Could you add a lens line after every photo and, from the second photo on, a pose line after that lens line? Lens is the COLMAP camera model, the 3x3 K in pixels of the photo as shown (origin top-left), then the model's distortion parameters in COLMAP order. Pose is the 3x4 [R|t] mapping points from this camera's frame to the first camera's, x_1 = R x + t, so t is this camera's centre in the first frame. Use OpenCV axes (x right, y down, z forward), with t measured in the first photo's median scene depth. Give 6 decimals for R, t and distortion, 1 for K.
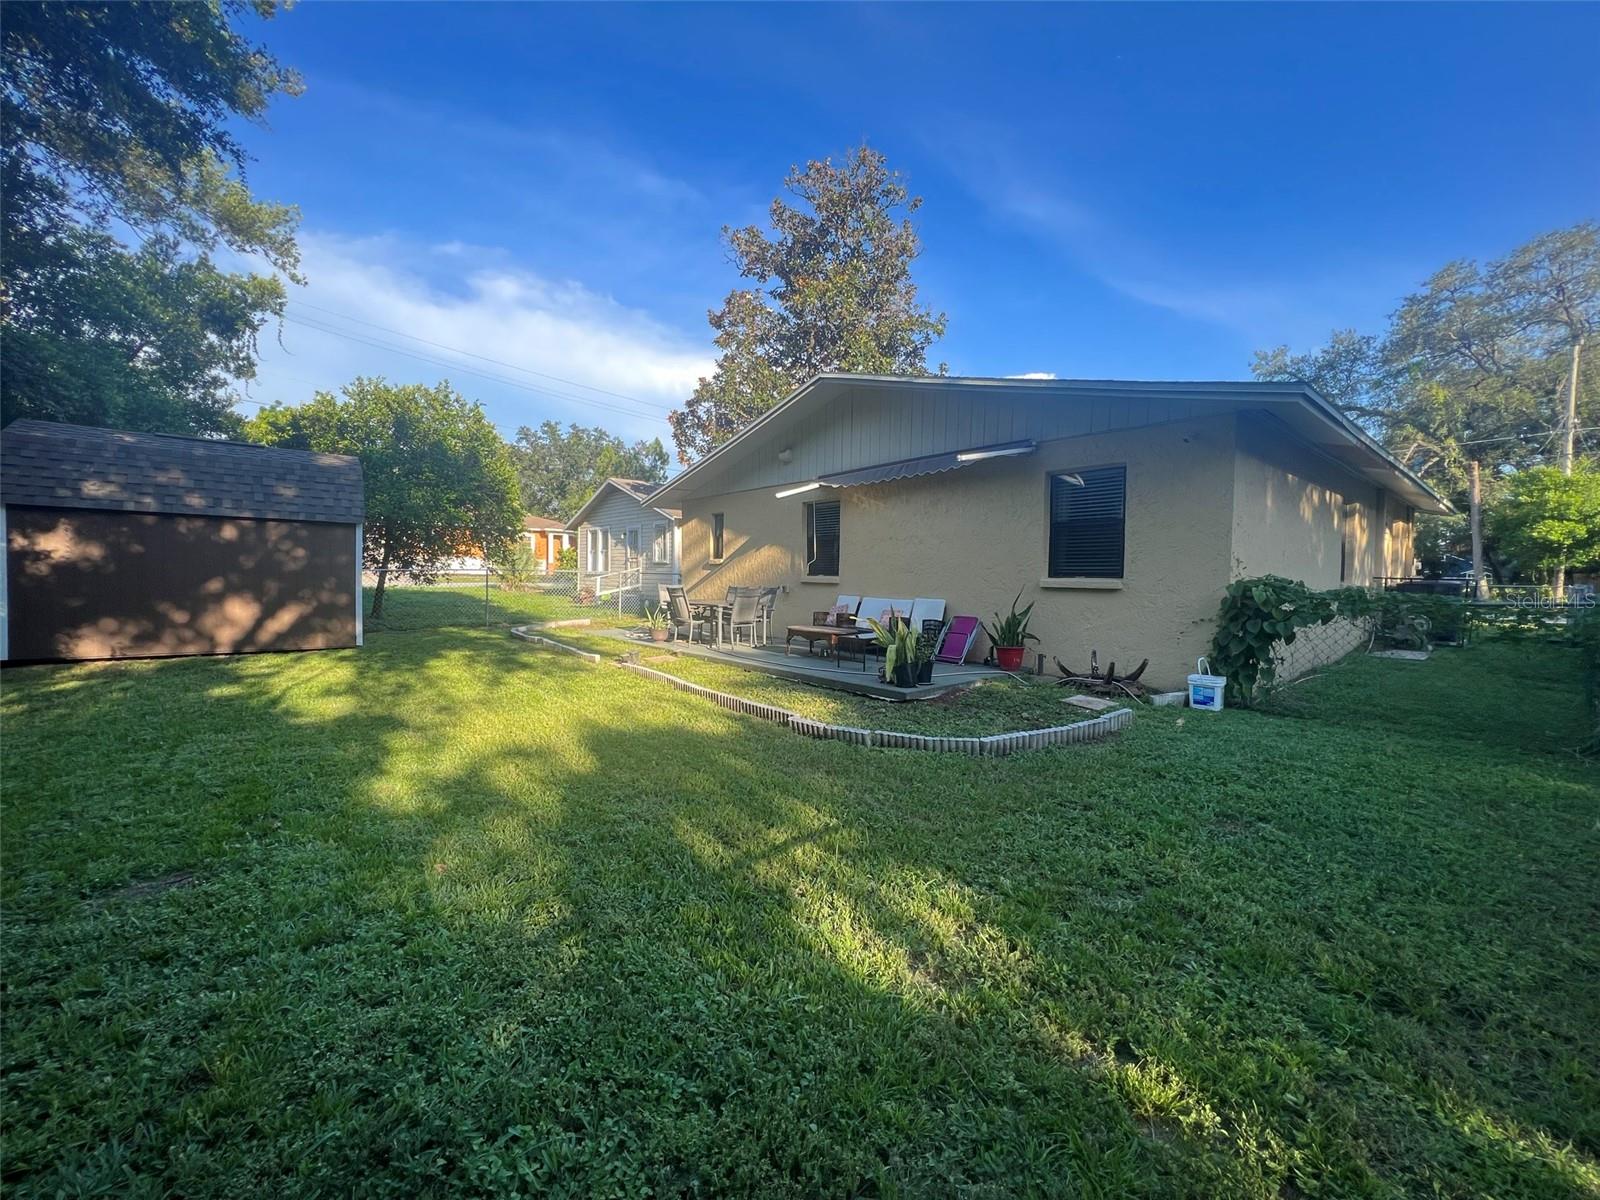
lens RADIAL K [[642.4, 0, 792.6], [0, 642.4, 596.1], [0, 0, 1]] dist [-0.002254, -0.000024]
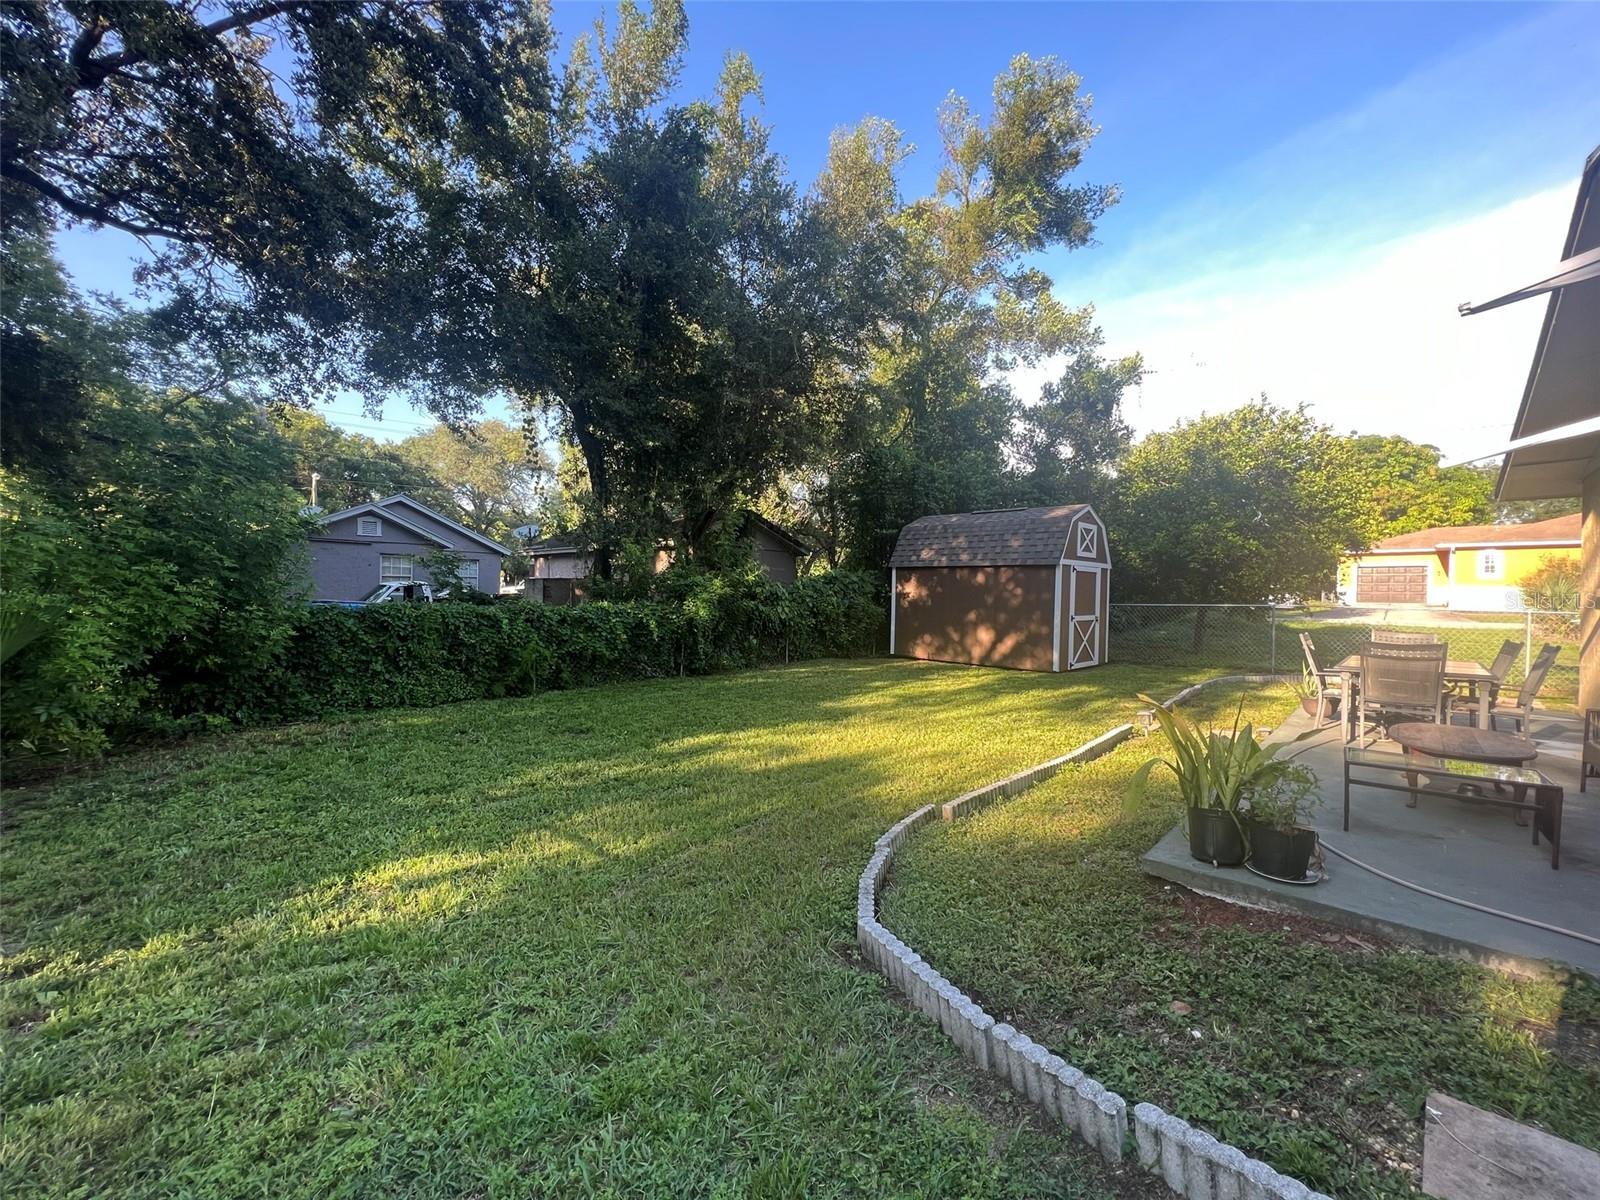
lens RADIAL K [[642.4, 0, 792.3], [0, 642.4, 599.6], [0, 0, 1]] dist [-0.002254, -0.000024]
pose [[0.096157, -0.001155, -0.995366, 0.462103], [-0.047543, 0.998853, -0.005752, -0.025615], [0.994230, 0.047876, 0.095991, 0.479889]]
